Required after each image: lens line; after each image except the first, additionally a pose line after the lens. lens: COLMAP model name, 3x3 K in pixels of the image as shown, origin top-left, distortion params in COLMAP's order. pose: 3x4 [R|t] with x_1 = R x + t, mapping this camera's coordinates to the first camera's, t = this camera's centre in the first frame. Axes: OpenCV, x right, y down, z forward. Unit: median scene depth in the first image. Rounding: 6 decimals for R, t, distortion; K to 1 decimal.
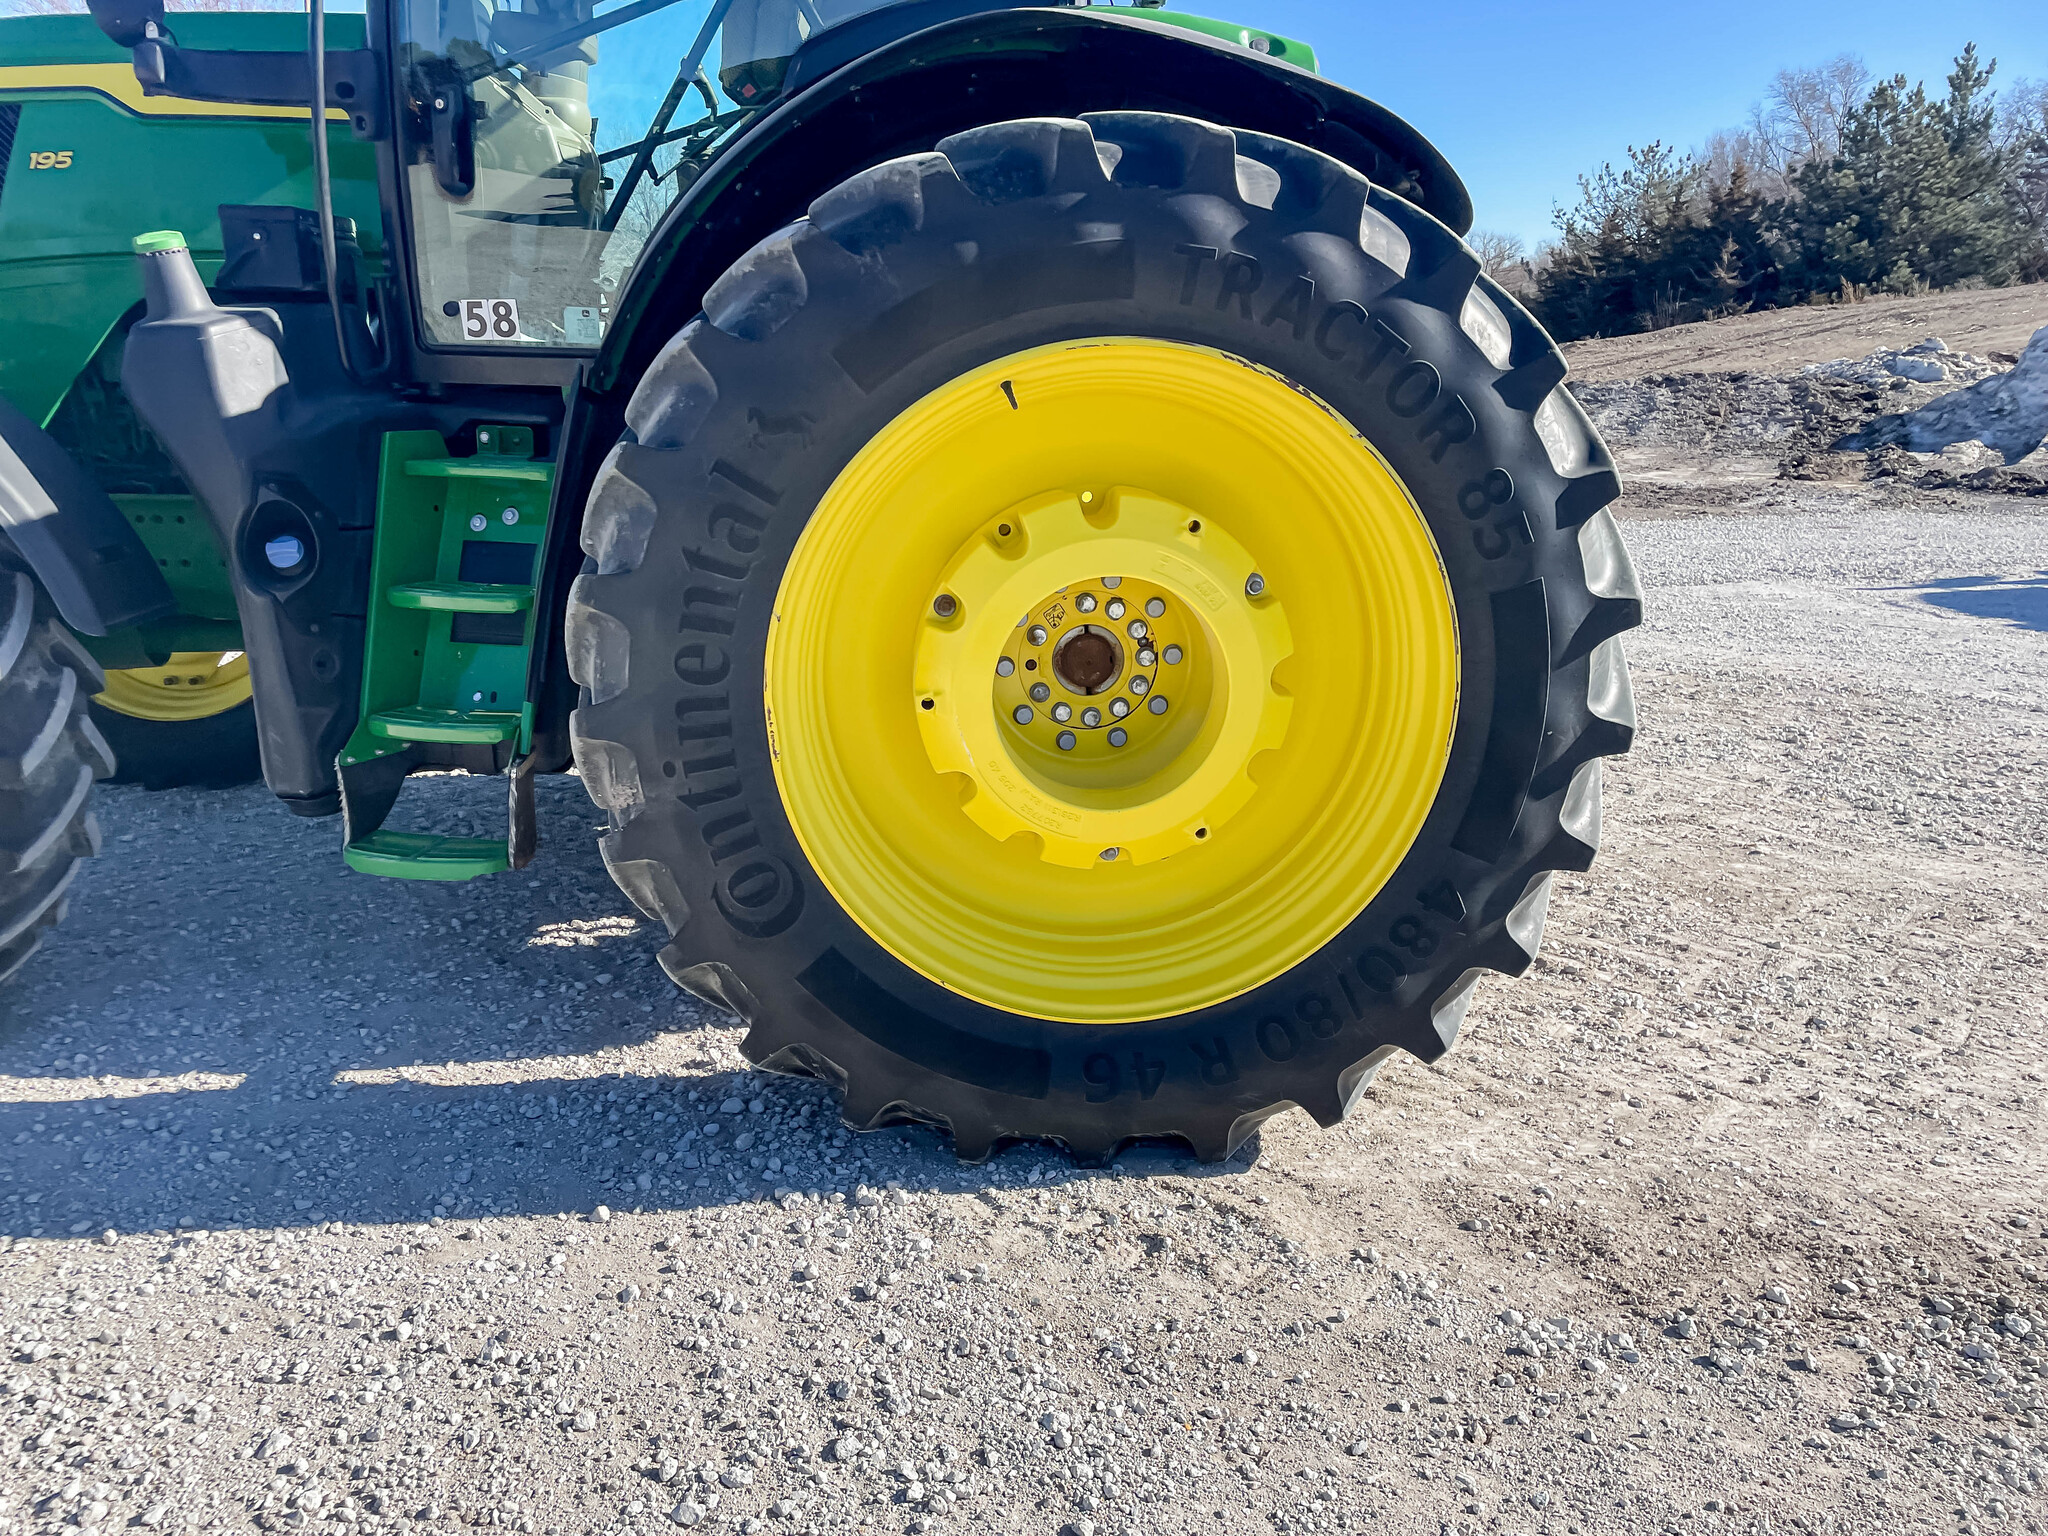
lens RADIAL K [[1539.7, 0, 976.1], [0, 1539.7, 778.8], [0, 0, 1]] dist [0.089093, -0.102373]
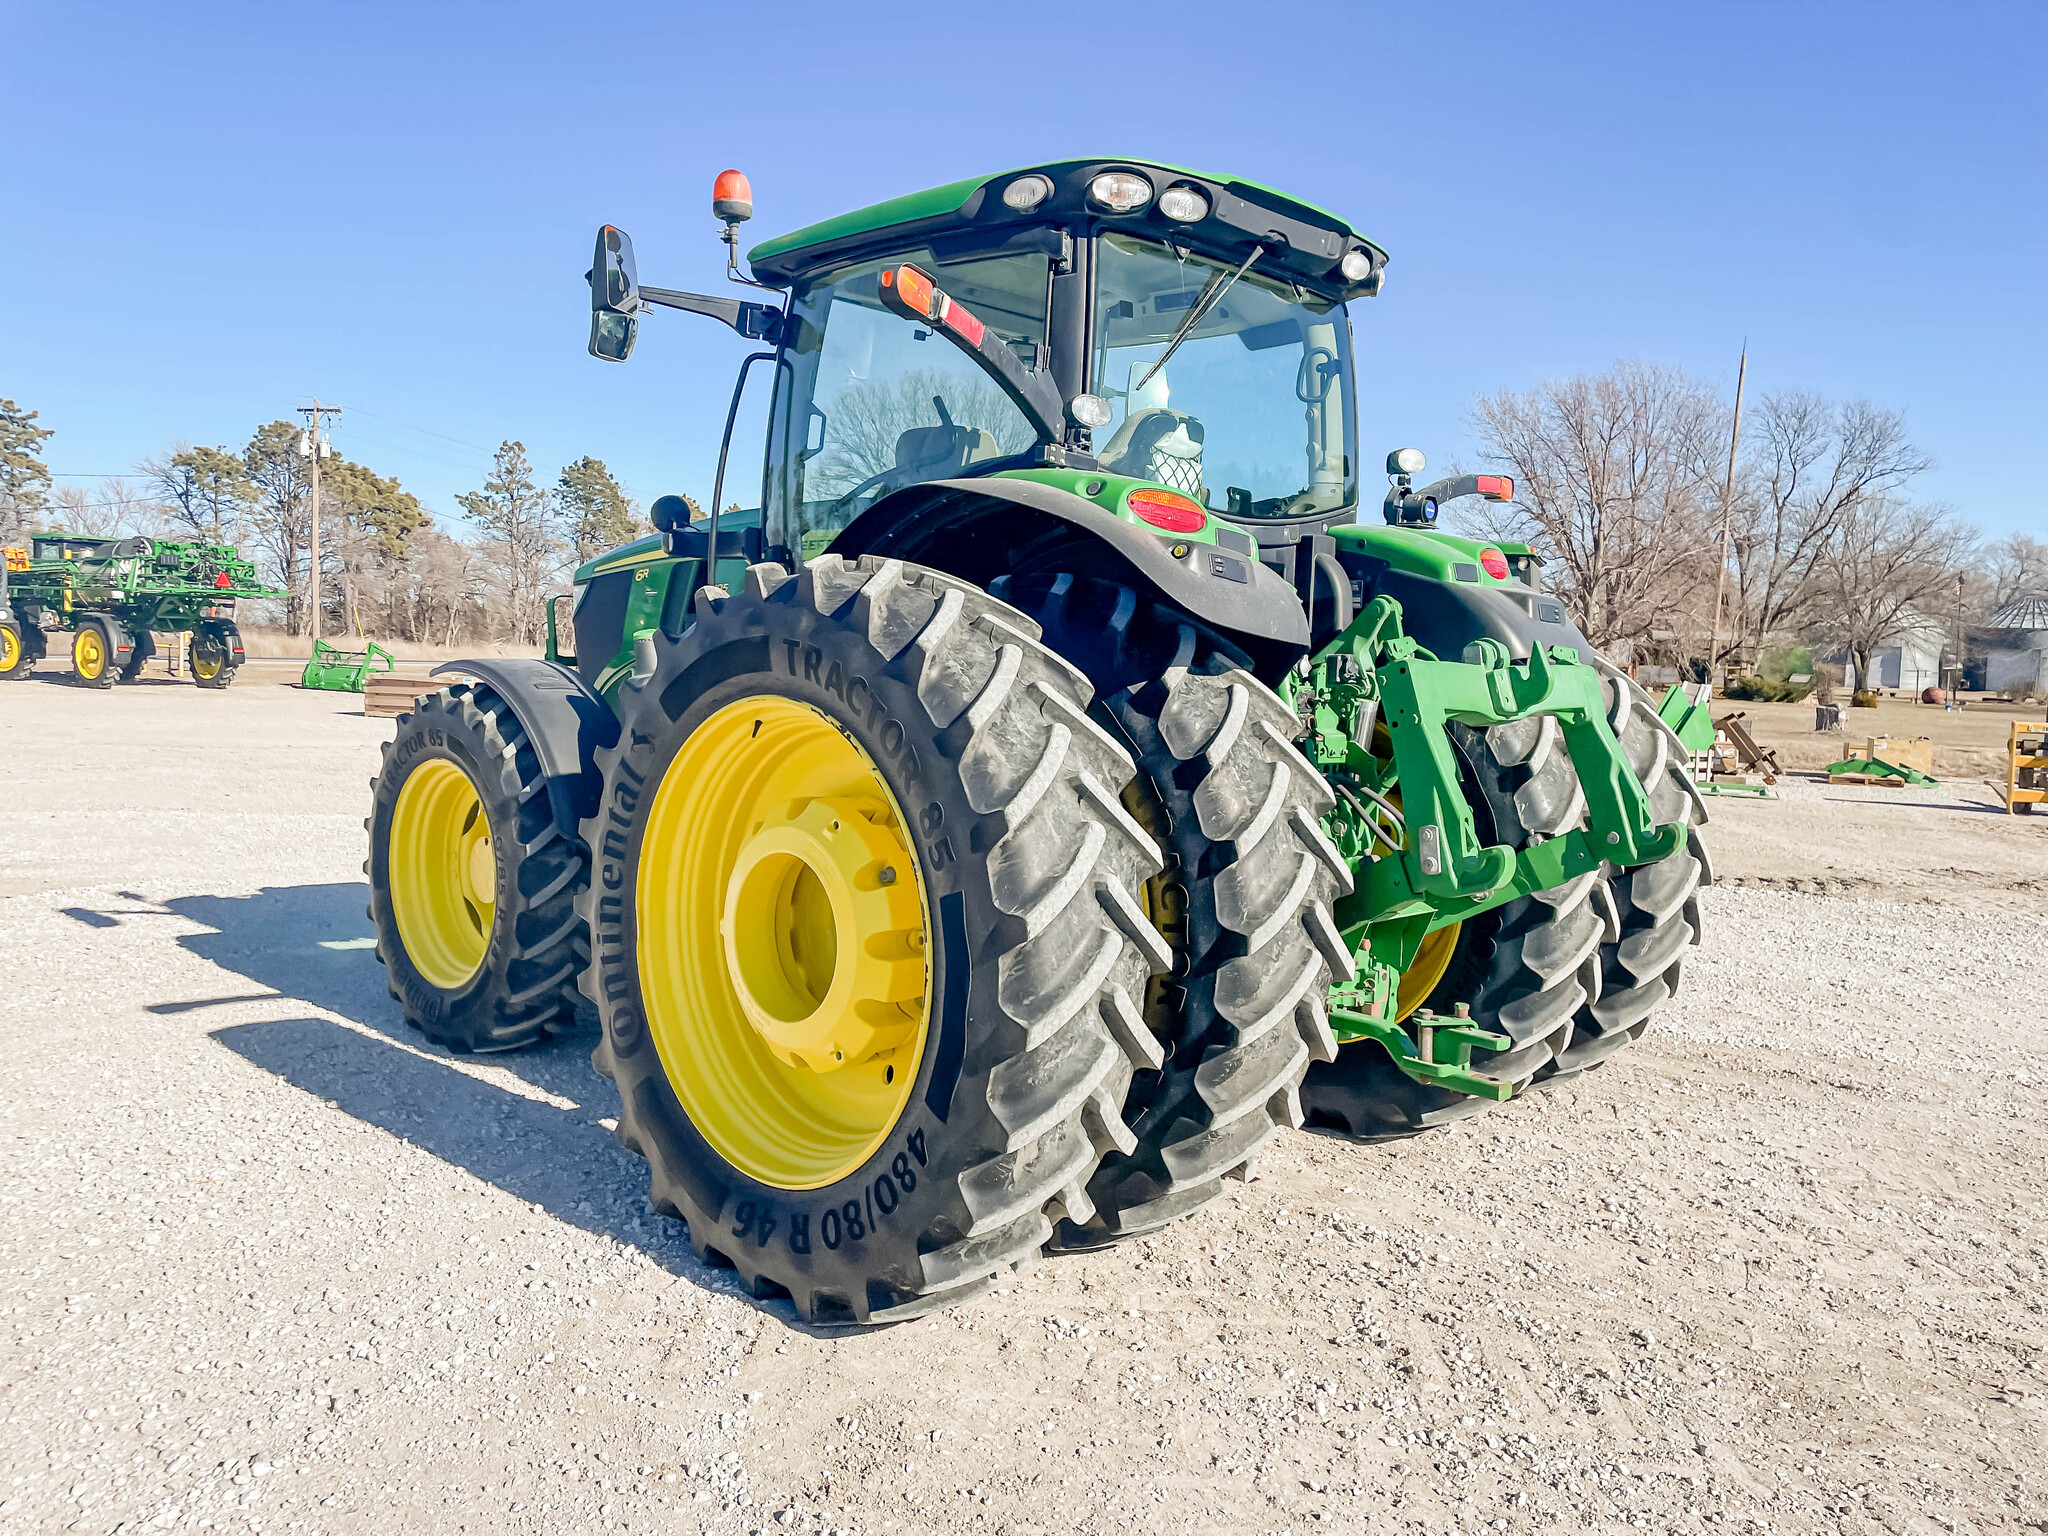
lens RADIAL K [[1539.7, 0, 1020.4], [0, 1539.7, 756.0], [0, 0, 1]] dist [0.089093, -0.102373]
pose [[0.657470, 0.057178, -0.751308, 1.200013], [-0.225676, 0.966285, -0.123950, -0.082041], [0.718891, 0.251046, 0.648207, 0.184011]]
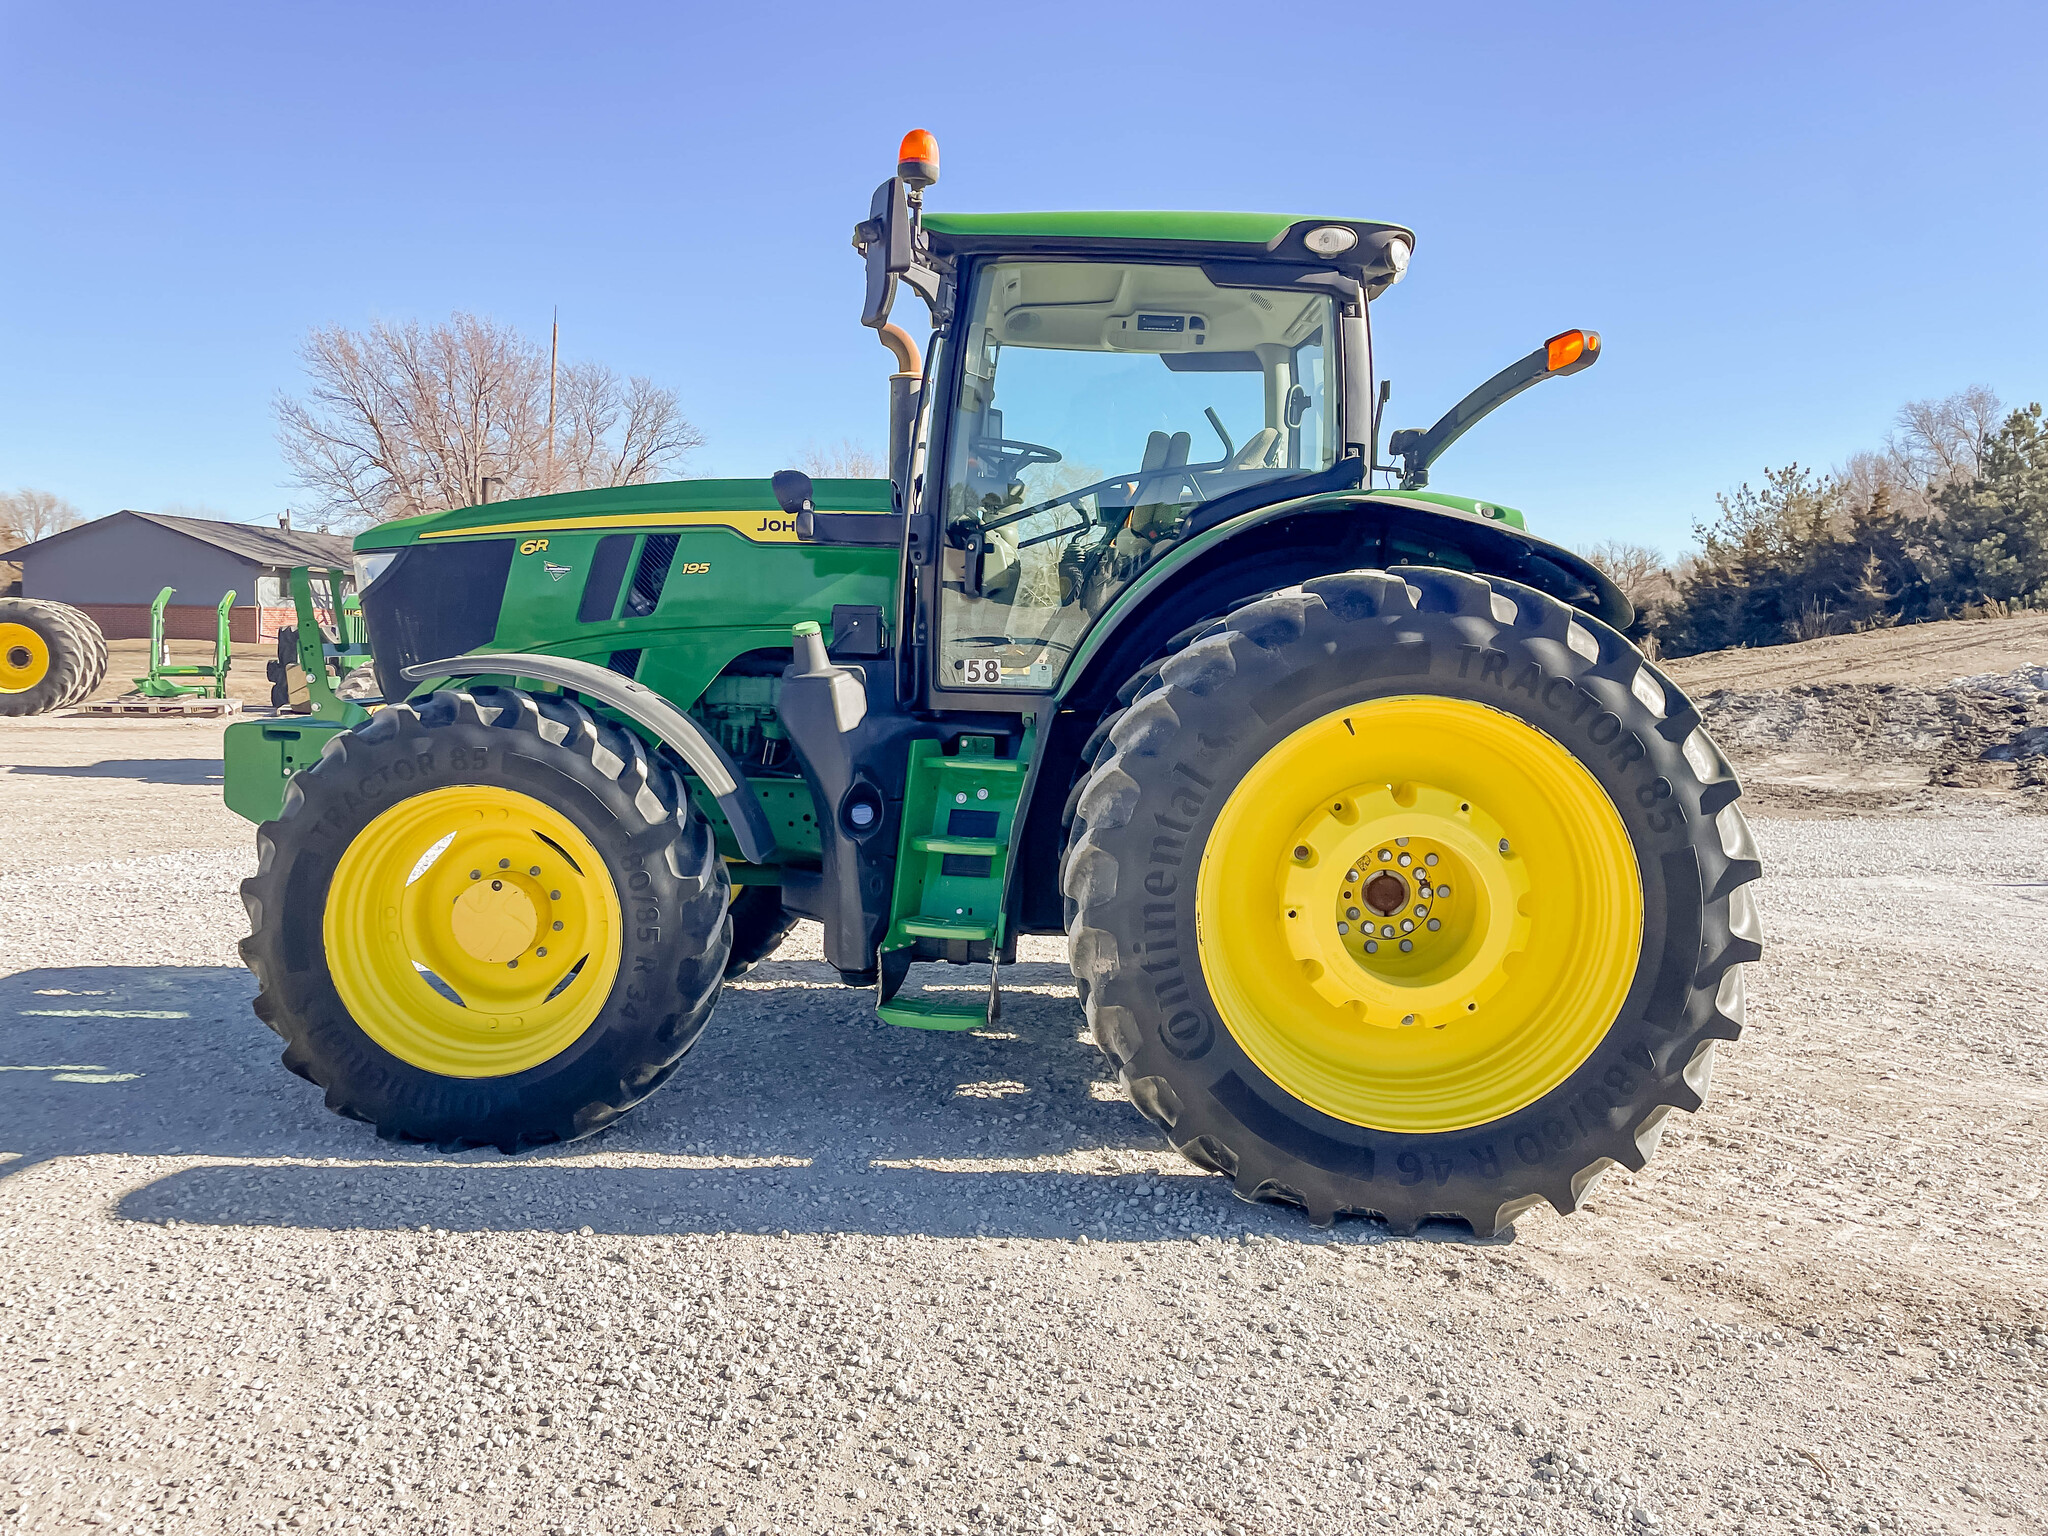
lens RADIAL K [[1539.7, 0, 992.1], [0, 1539.7, 757.0], [0, 0, 1]] dist [0.089093, -0.102373]
pose [[0.996457, 0.017542, -0.082255, -0.199281], [-0.033273, 0.980440, -0.193985, 0.104479], [0.077243, 0.196035, 0.977550, -0.570039]]
